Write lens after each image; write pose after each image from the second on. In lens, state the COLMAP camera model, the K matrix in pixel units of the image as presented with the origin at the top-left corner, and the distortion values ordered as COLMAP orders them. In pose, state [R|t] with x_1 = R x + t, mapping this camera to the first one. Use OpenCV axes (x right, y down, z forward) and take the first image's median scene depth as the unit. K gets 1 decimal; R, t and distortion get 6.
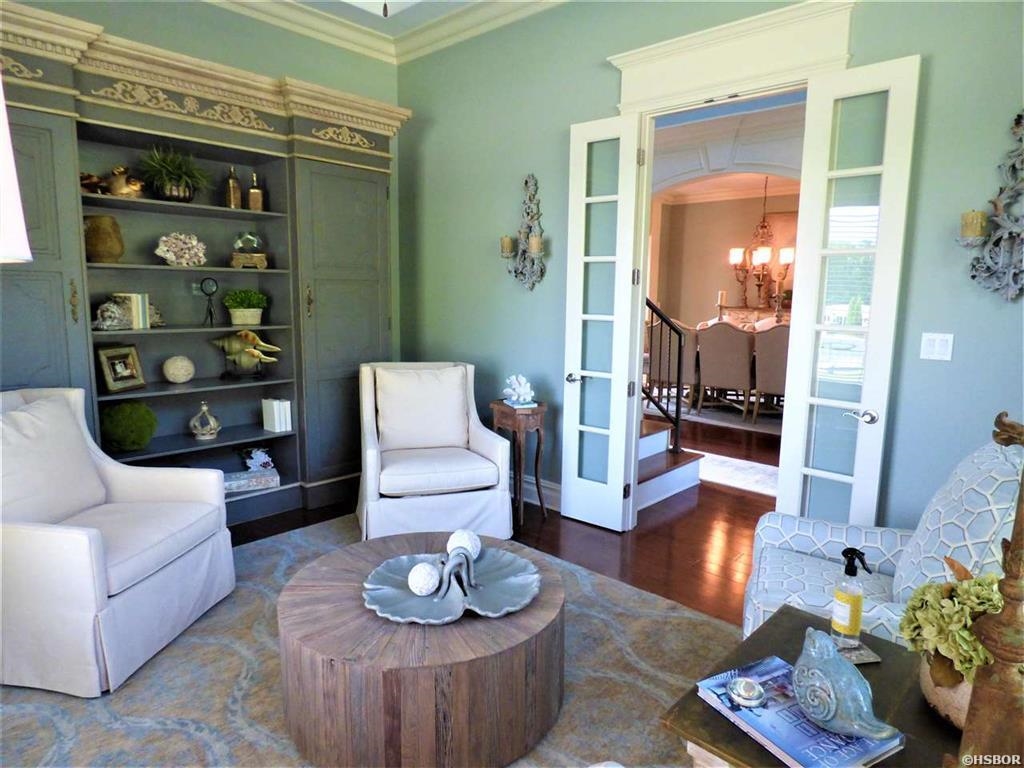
lens RADIAL K [[626.8, 0, 512.7], [0, 626.8, 380.7], [0, 0, 1]] dist [-0.010441, -0.002302]
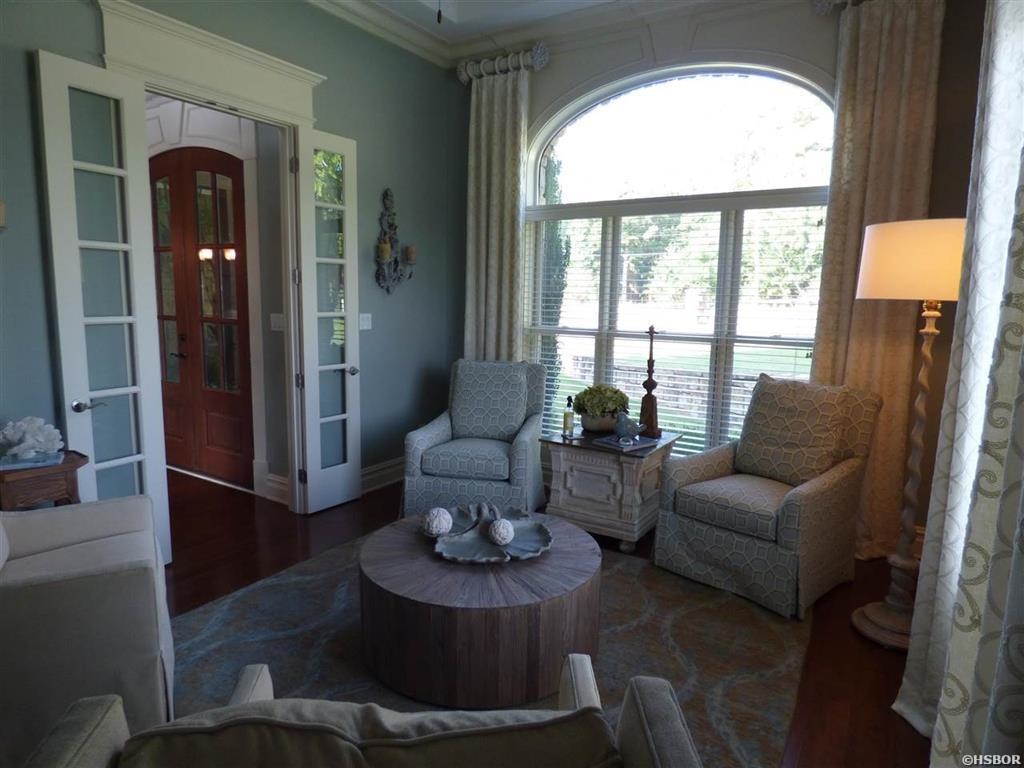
lens RADIAL K [[626.8, 0, 512.7], [0, 626.8, 380.7], [0, 0, 1]] dist [-0.010441, -0.002302]
pose [[-0.181630, -0.153675, 0.971285, -0.914826], [0.118257, 0.977132, 0.176714, -0.131611], [-0.976230, 0.146958, -0.159303, 0.801567]]
